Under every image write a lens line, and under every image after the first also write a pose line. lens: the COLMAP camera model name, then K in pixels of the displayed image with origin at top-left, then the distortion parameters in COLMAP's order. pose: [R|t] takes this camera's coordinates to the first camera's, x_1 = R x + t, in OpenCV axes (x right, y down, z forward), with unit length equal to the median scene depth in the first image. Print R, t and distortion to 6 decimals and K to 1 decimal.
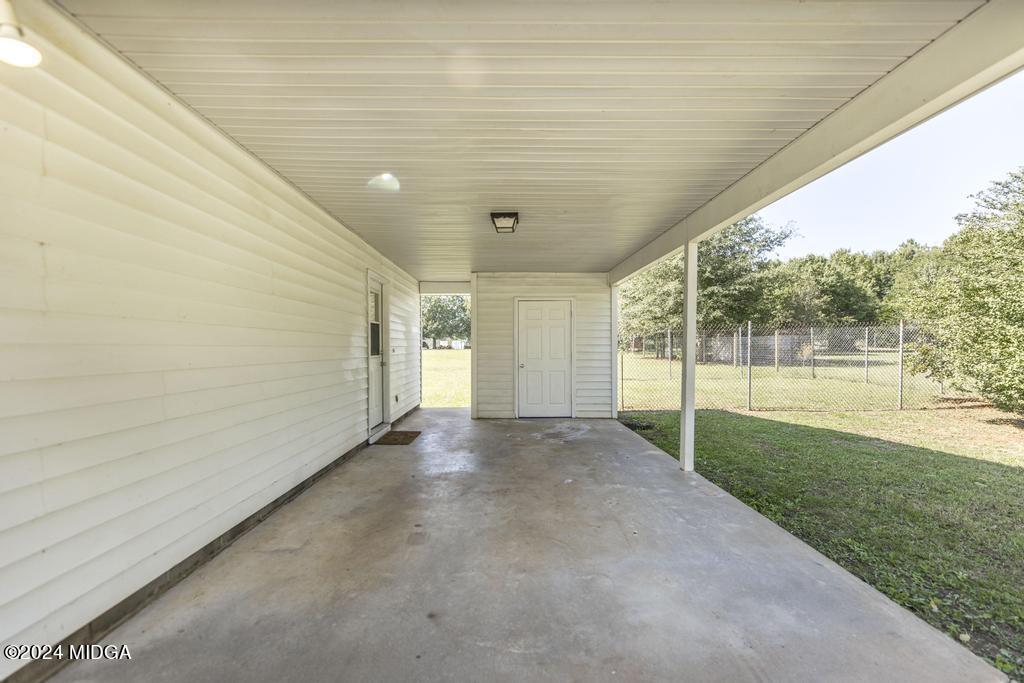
lens RADIAL K [[413.6, 0, 507.9], [0, 413.6, 345.6], [0, 0, 1]] dist [0.002007, 0.000345]
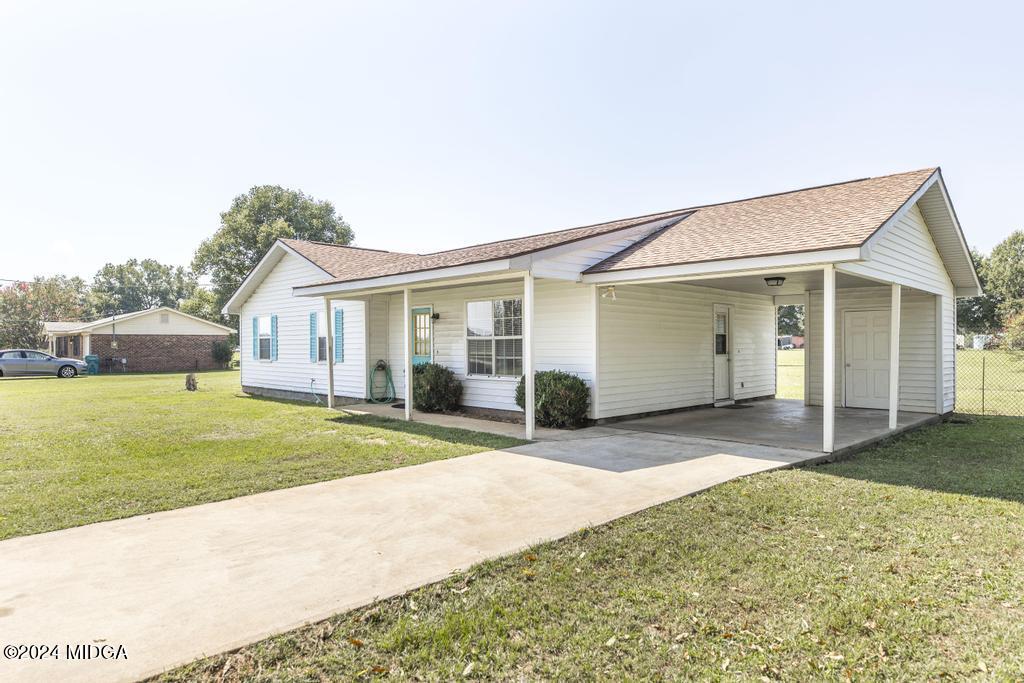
lens RADIAL K [[618.8, 0, 512.0], [0, 618.8, 341.5], [0, 0, 1]] dist [-0.001200, -0.000186]
pose [[0.696146, -0.003494, -0.717891, 0.194512], [0.002449, 0.999994, -0.002492, -0.005342], [0.717896, -0.000023, 0.696151, -0.292124]]
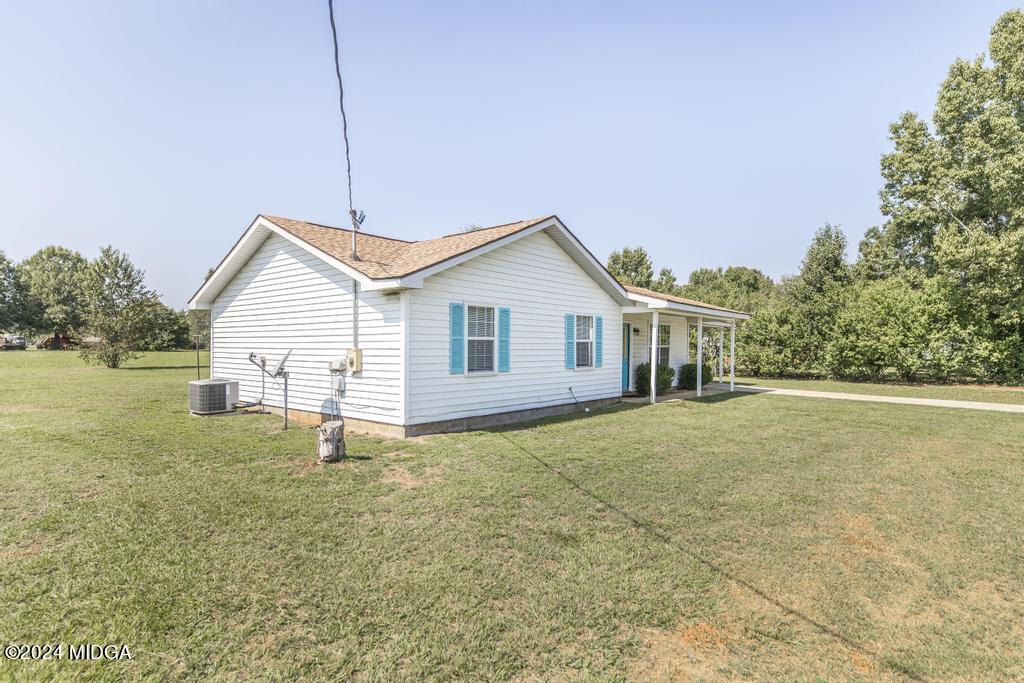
lens RADIAL K [[542.8, 0, 512.0], [0, 542.8, 341.5], [0, 0, 1]] dist [-0.000111, 0.001000]
pose [[0.648595, 0.013192, 0.761019, -0.876335], [-0.008878, 0.999913, -0.009767, -0.007330], [-0.761082, -0.000422, 0.648656, -0.285261]]
